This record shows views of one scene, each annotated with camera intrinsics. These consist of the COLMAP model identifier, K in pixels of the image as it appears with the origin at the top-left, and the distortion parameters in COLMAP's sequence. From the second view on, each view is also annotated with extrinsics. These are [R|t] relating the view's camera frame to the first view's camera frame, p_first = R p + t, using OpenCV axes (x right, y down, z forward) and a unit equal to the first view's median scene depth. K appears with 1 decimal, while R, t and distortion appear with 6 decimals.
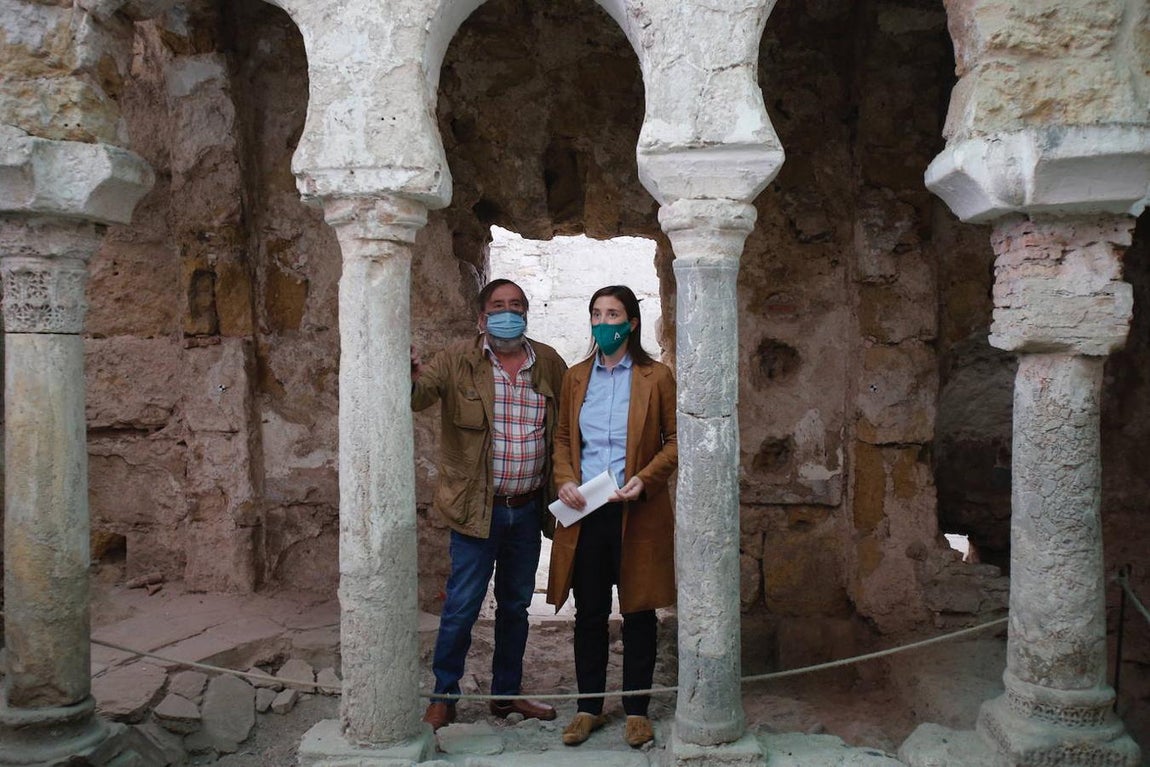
lens RADIAL K [[1077.6, 0, 567.2], [0, 1077.6, 380.8], [0, 0, 1]] dist [0.030150, 0.000000]
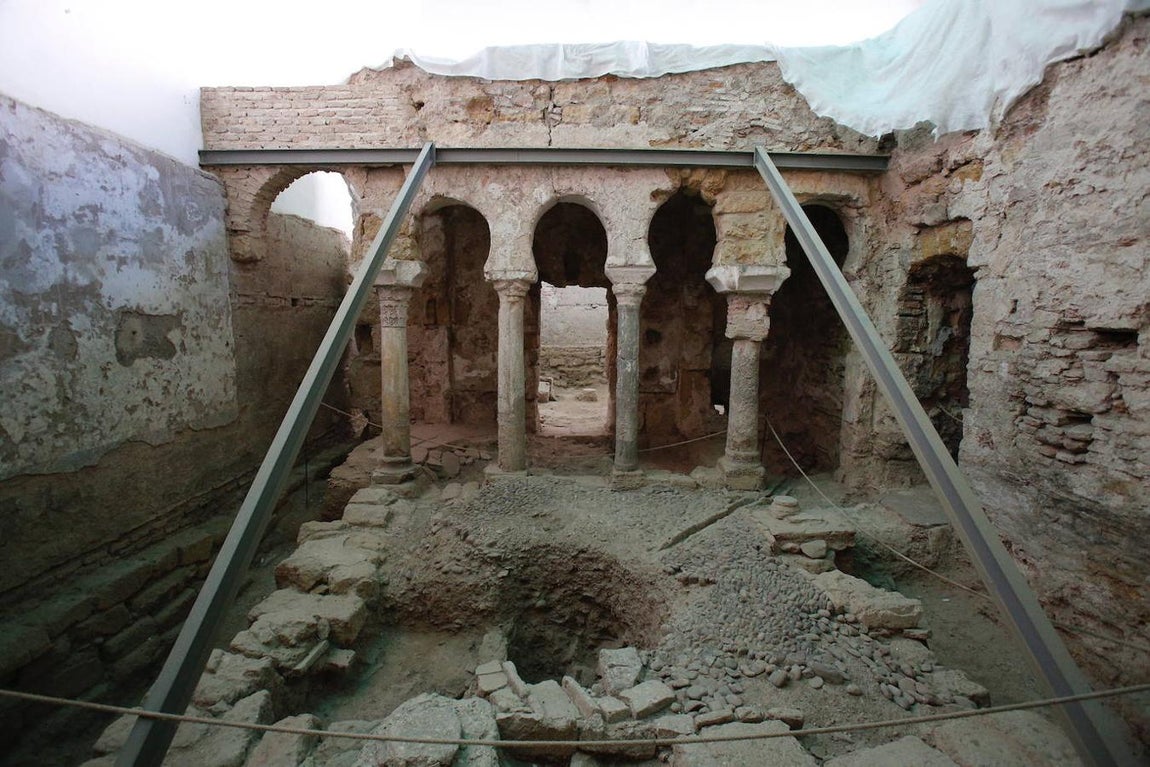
lens RADIAL K [[519.7, 0, 572.2], [0, 519.7, 382.3], [0, 0, 1]] dist [-0.066481, 0.024644]
pose [[0.999289, 0.010845, 0.036113, -0.066420], [-0.013853, 0.996359, 0.084119, -0.020434], [-0.035069, -0.084559, 0.995801, -0.371234]]
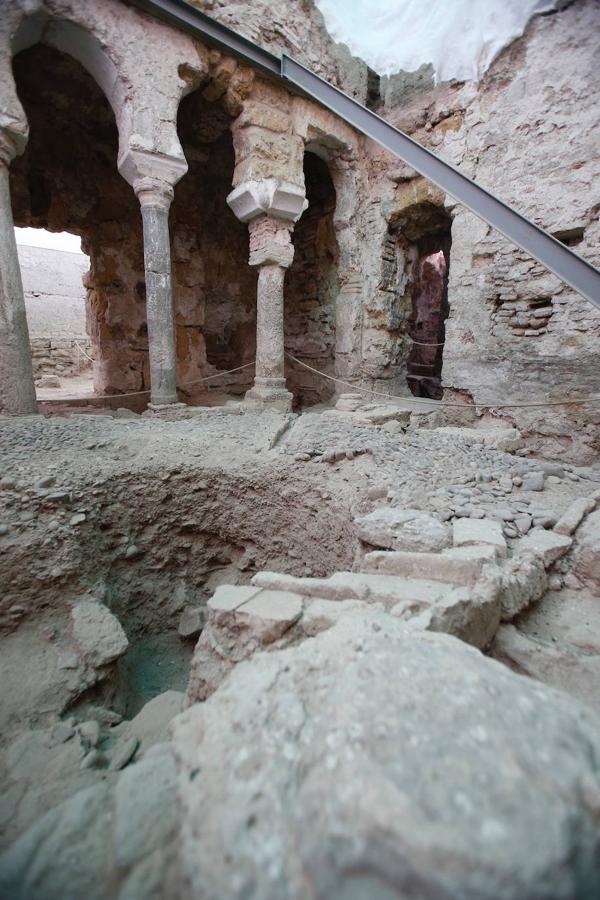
lens RADIAL K [[406.7, 0, 299.8], [0, 406.7, 453.9], [0, 0, 1]] dist [-0.066481, 0.024644]
pose [[0.750842, -0.131681, 0.647222, -0.275619], [0.003846, 0.980779, 0.195084, 0.257147], [-0.660471, -0.143988, 0.736916, 0.038913]]
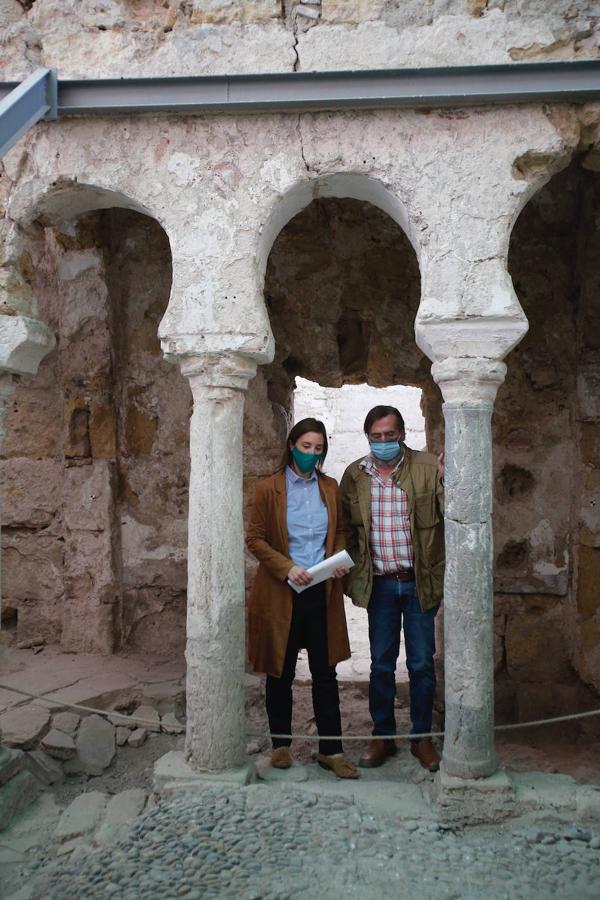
lens RADIAL K [[843.3, 0, 297.8], [0, 843.3, 456.6], [0, 0, 1]] dist [0.030150, 0.000000]
pose [[0.998784, 0.009783, -0.048316, -0.027650], [-0.012064, 0.998814, -0.047164, 0.003771], [0.047797, 0.047689, 0.997718, -0.035570]]
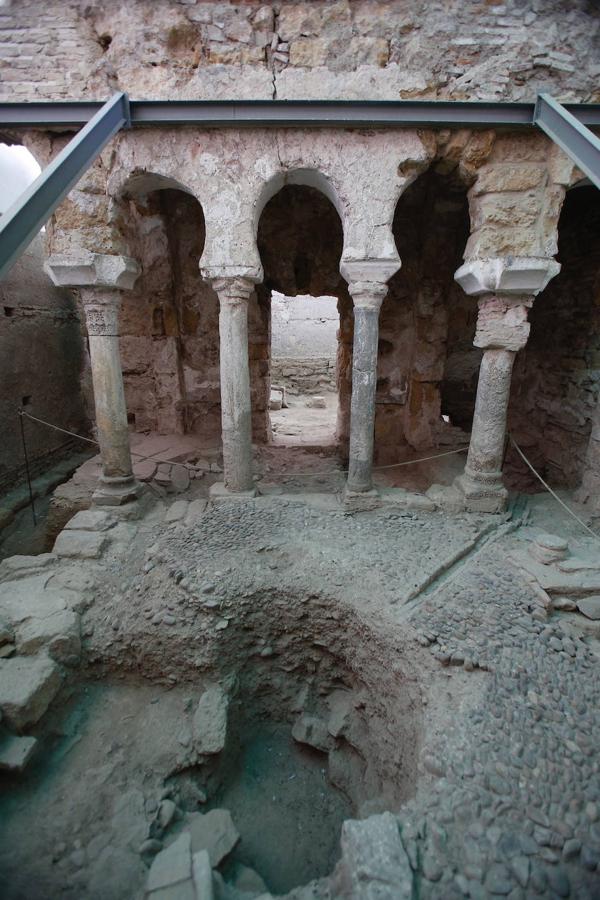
lens RADIAL K [[406.7, 0, 299.3], [0, 406.7, 454.0], [0, 0, 1]] dist [-0.066481, 0.024644]
pose [[0.999588, 0.005739, 0.028126, -0.051011], [-0.012426, 0.969764, 0.243727, -0.008802], [-0.025877, -0.243976, 0.969436, 0.020351]]
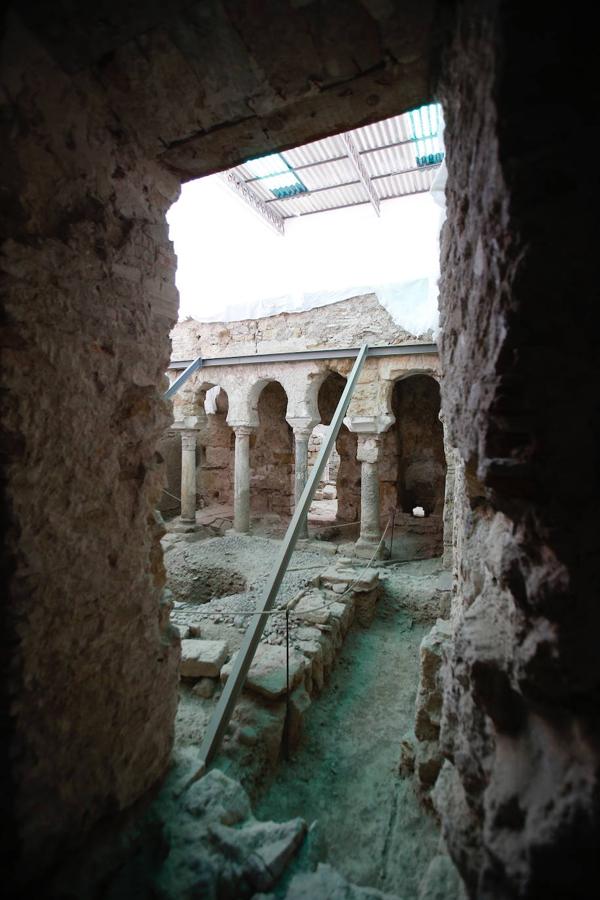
lens RADIAL K [[406.7, 0, 294.8], [0, 406.7, 452.8], [0, 0, 1]] dist [-0.066481, 0.024644]
pose [[0.934317, 0.033879, -0.354830, 0.737124], [-0.032995, 0.999419, 0.008546, -0.065882], [0.354914, 0.003723, 0.934892, -0.703633]]
